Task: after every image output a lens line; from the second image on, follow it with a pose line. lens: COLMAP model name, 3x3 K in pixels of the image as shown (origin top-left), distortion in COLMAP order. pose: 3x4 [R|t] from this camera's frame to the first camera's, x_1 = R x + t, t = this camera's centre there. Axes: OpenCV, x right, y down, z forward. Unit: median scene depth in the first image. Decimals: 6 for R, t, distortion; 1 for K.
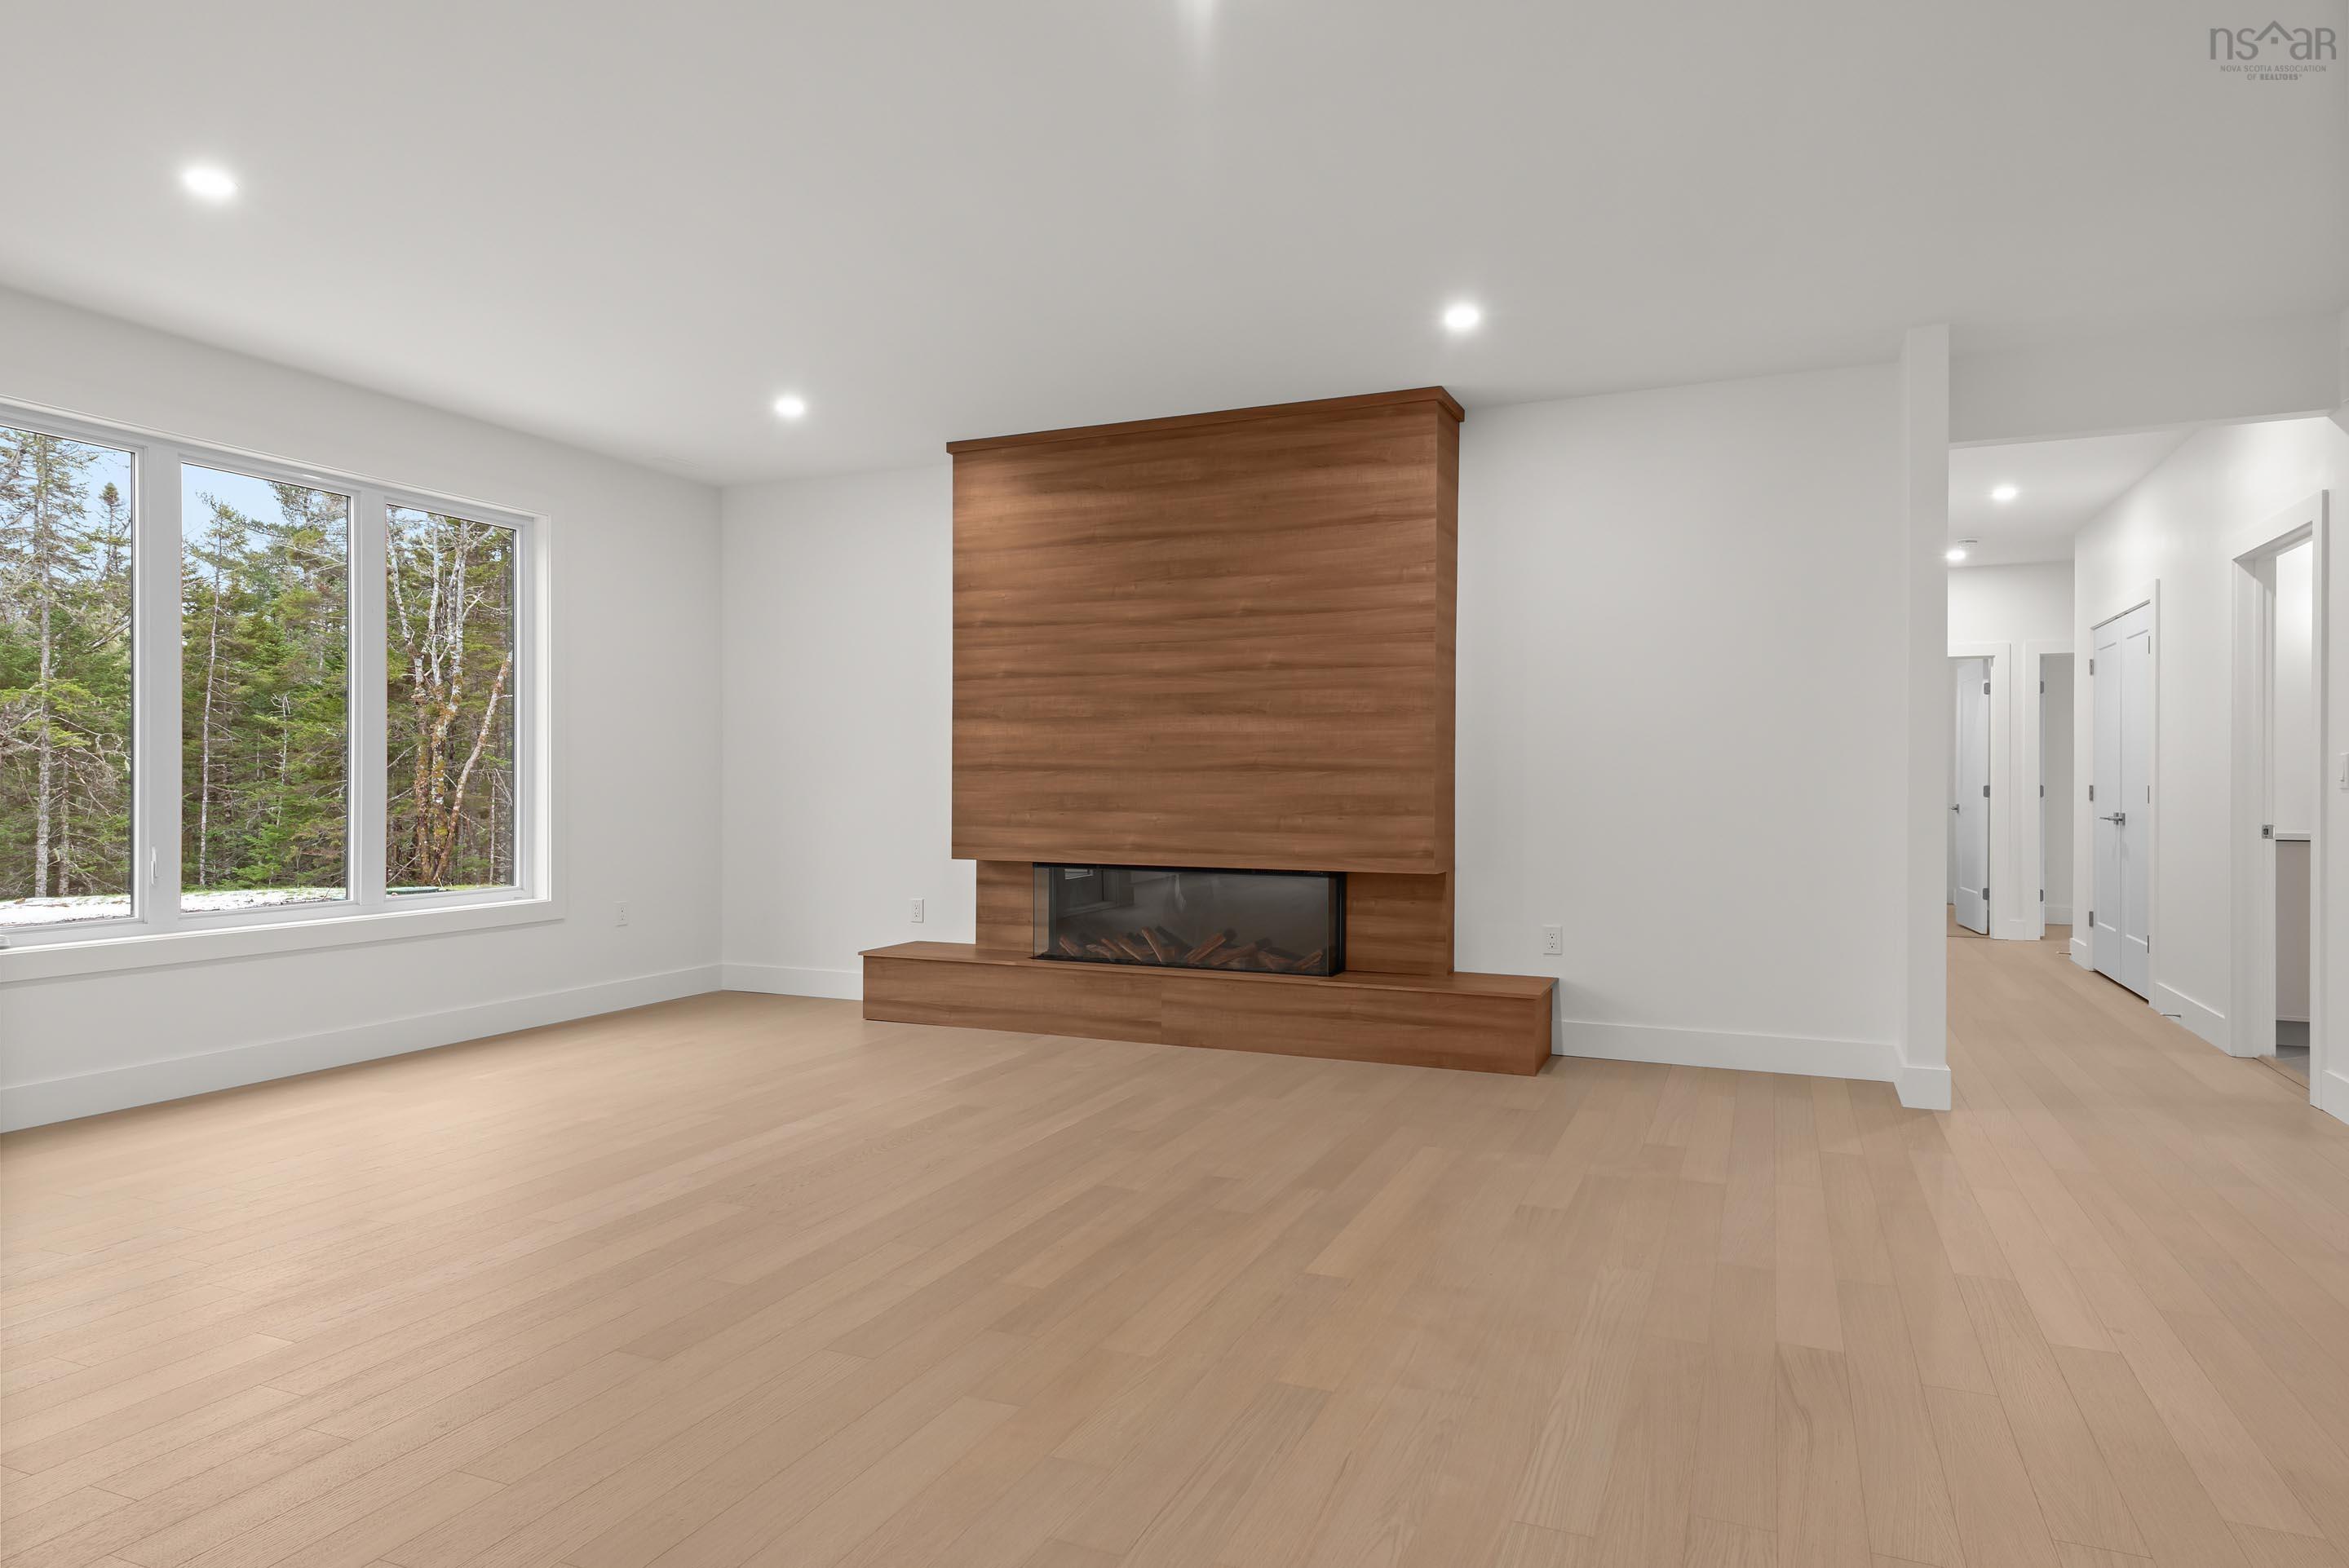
lens RADIAL K [[1375.1, 0, 1185.5], [0, 1375.1, 793.7], [0, 0, 1]] dist [0.008062, -0.001403]
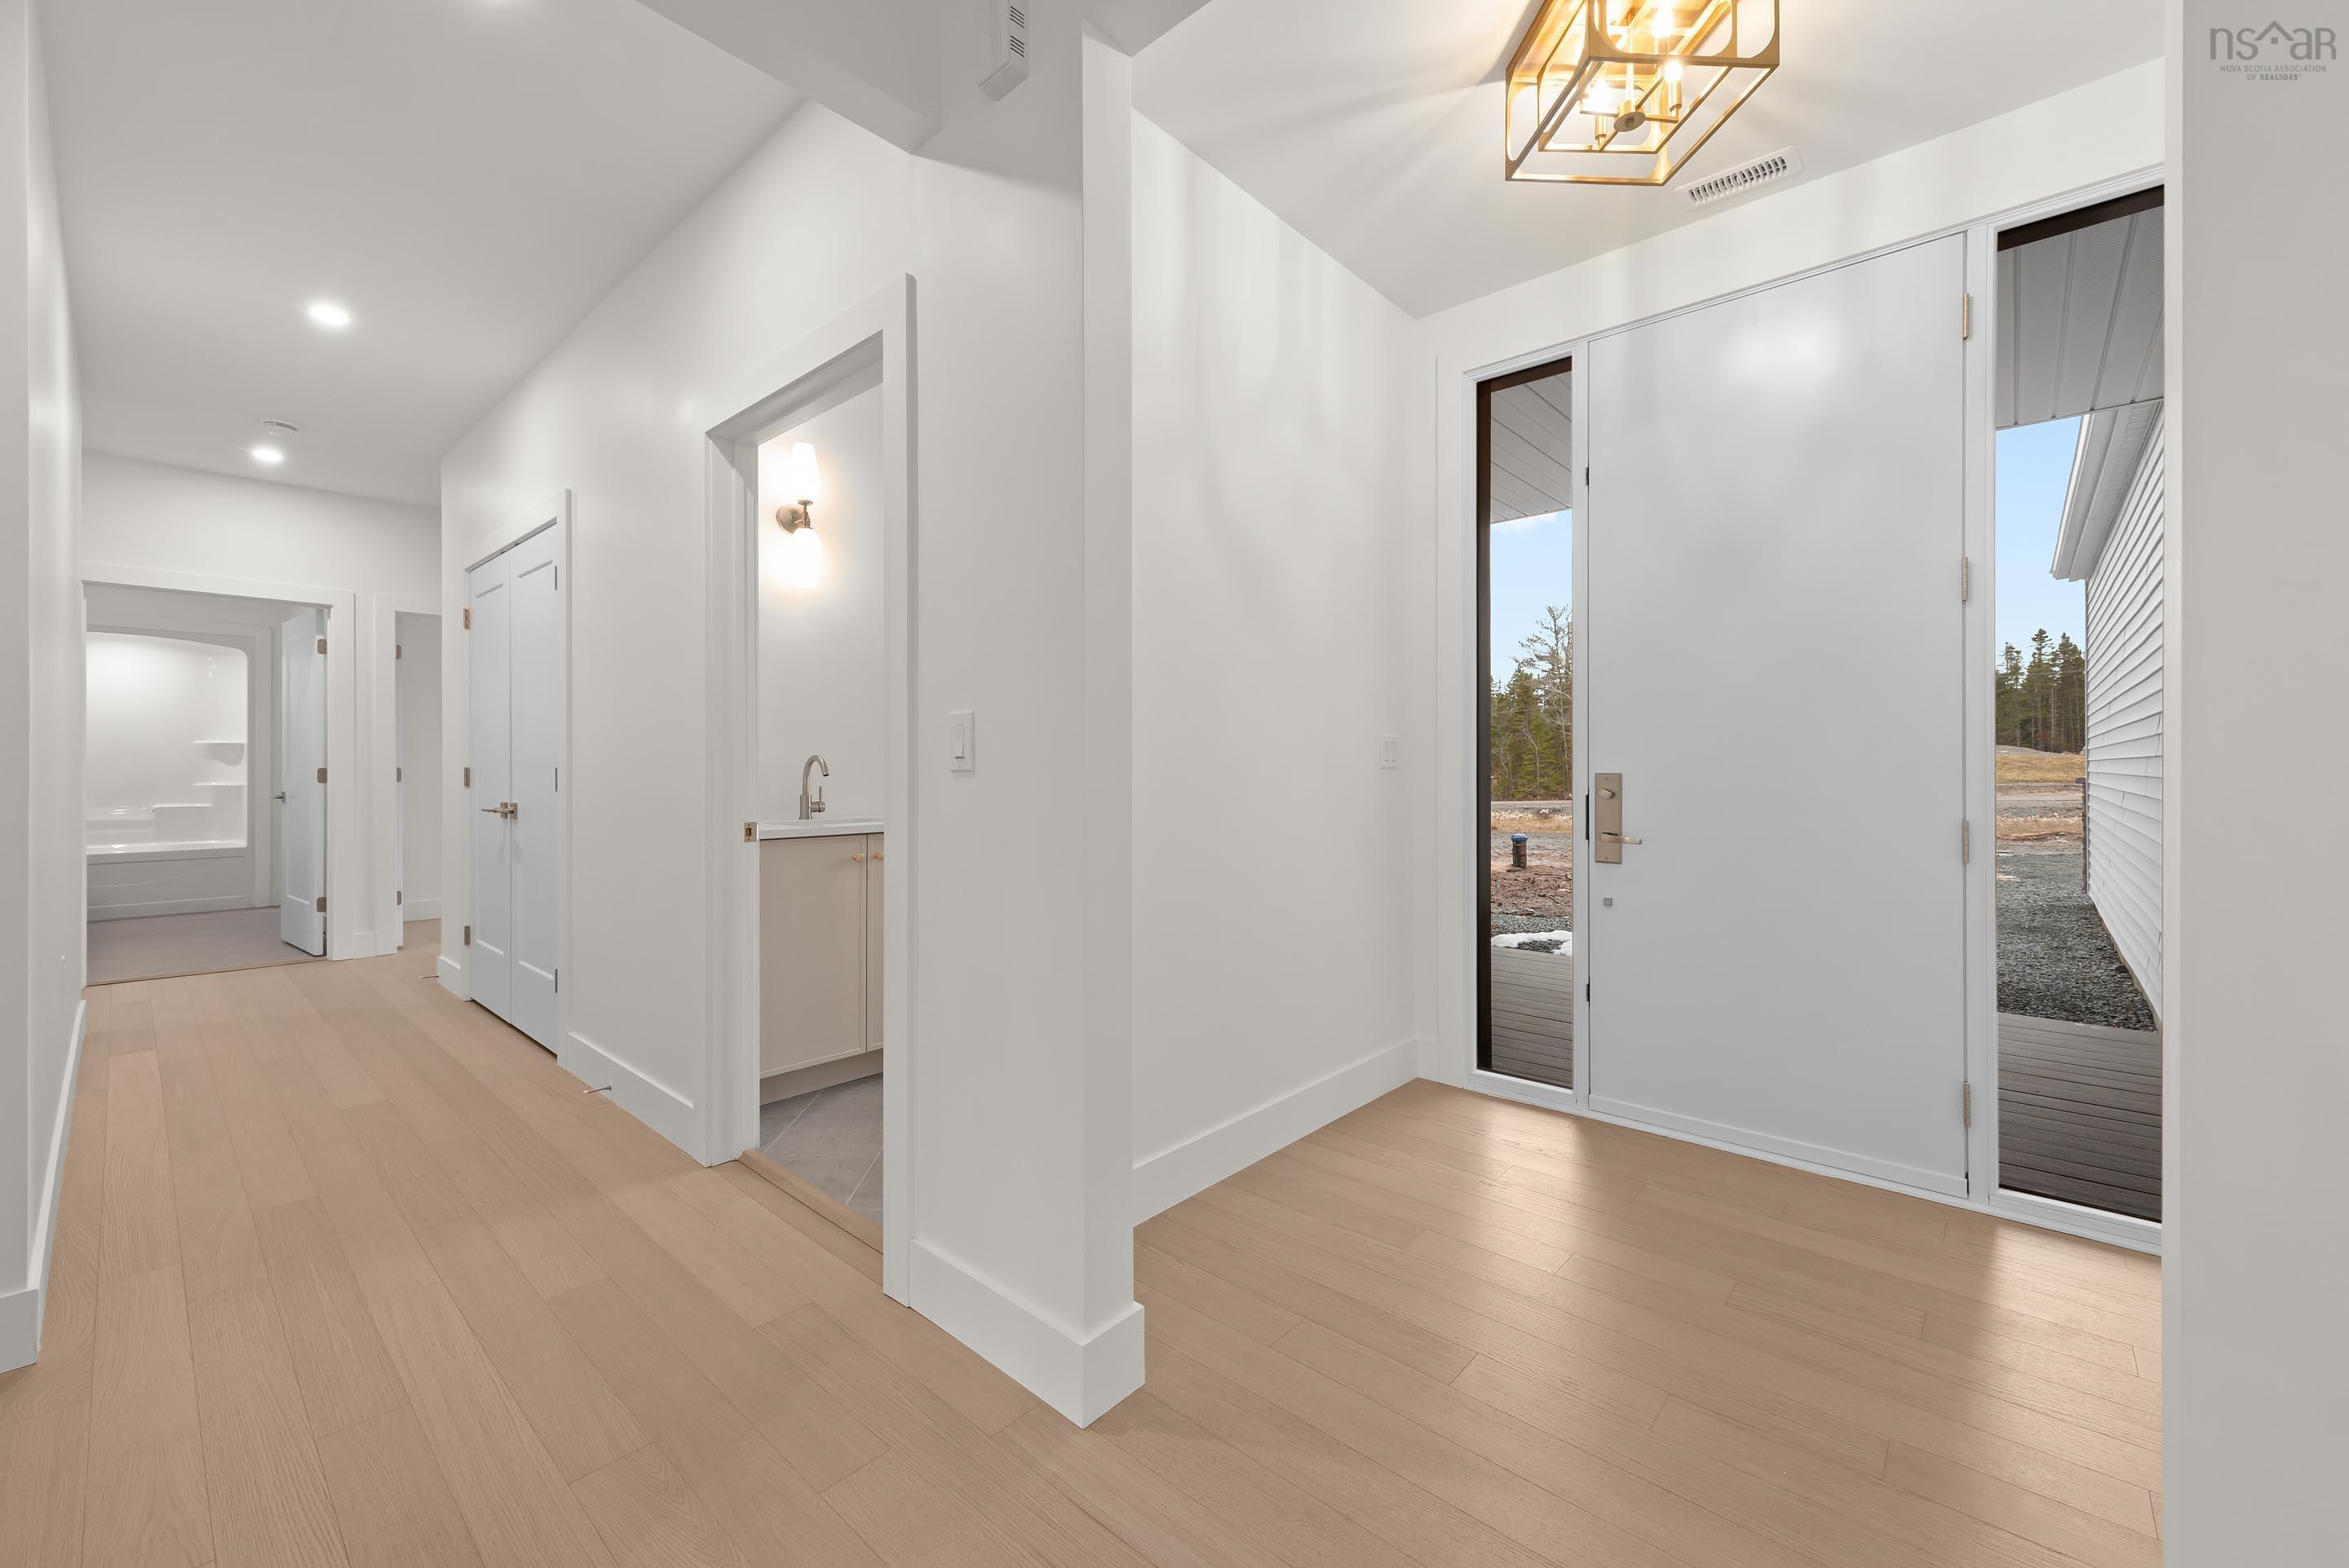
lens RADIAL K [[916.1, 0, 1171.0], [0, 916.1, 764.5], [0, 0, 1]] dist [0.012369, -0.001868]
pose [[0.315738, 0.001655, 0.948845, 0.368382], [0.008506, 0.999953, -0.004575, -0.002606], [-0.948808, 0.009516, 0.315709, 0.588380]]
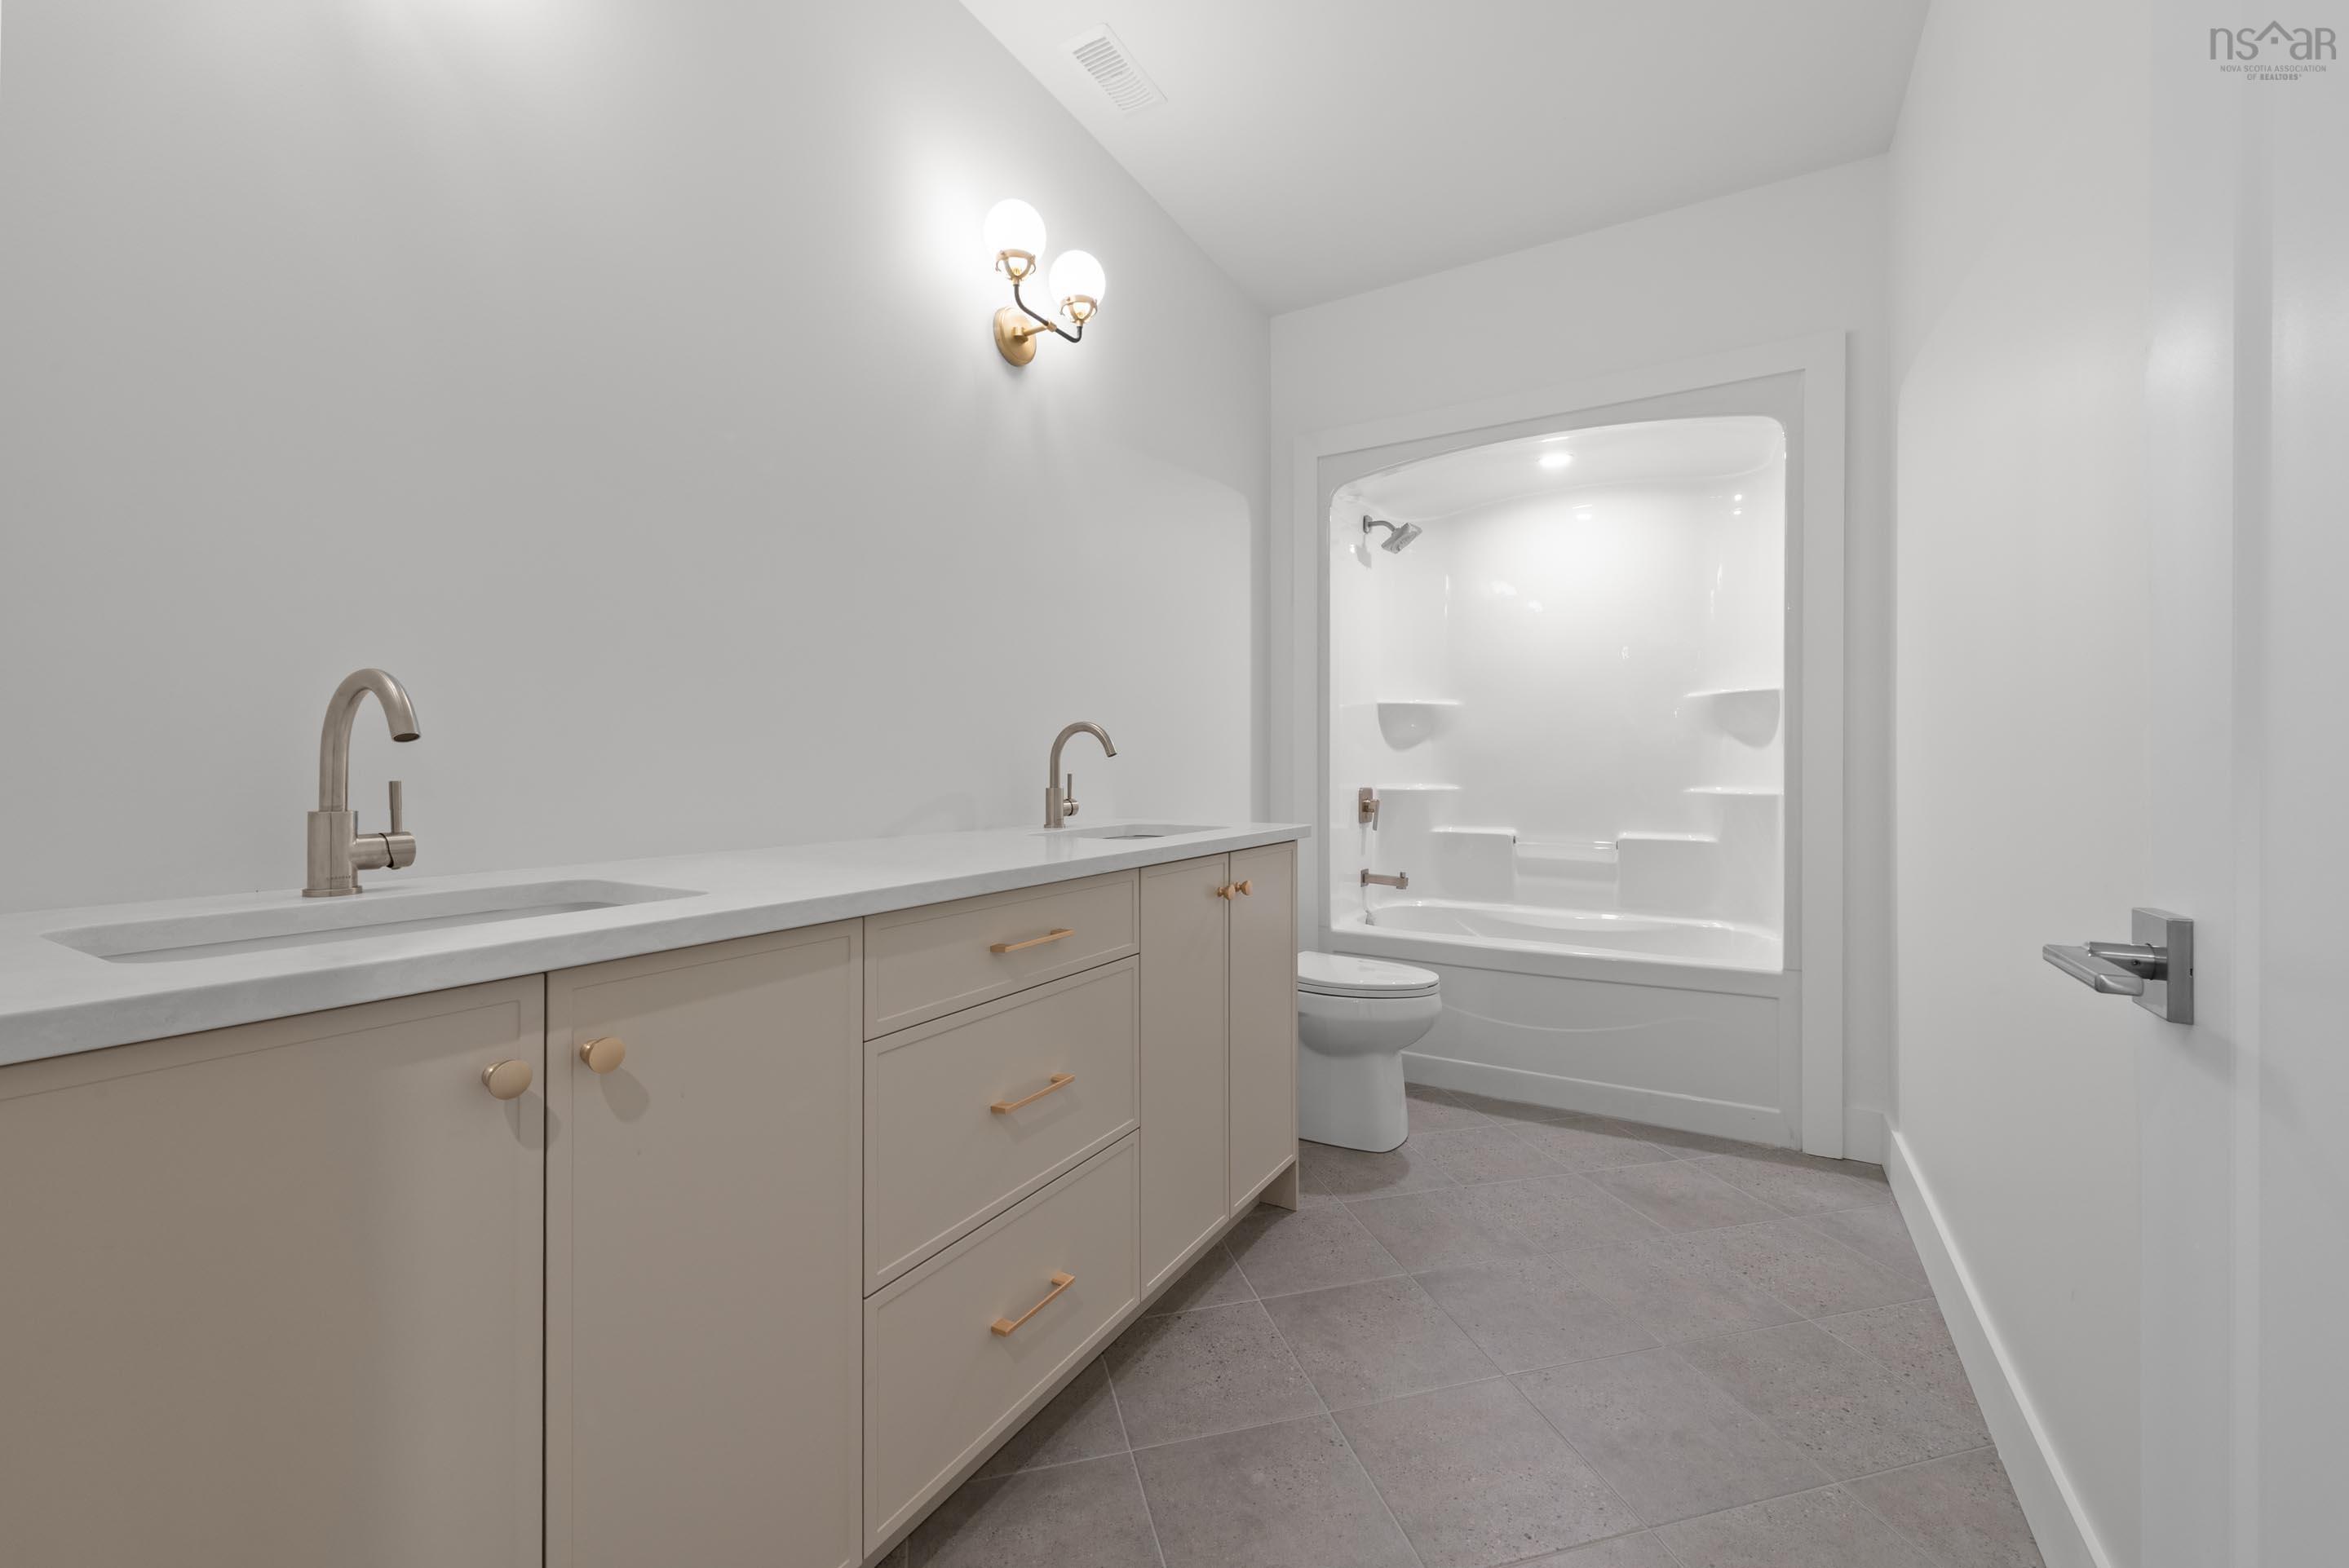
lens RADIAL K [[916.1, 0, 1176.6], [0, 916.1, 759.2], [0, 0, 1]] dist [0.012369, -0.001868]
pose [[0.991716, -0.006018, -0.128309, 0.754764], [0.005474, 0.999974, -0.004596, -0.007781], [0.128333, 0.003856, 0.991724, 1.348141]]
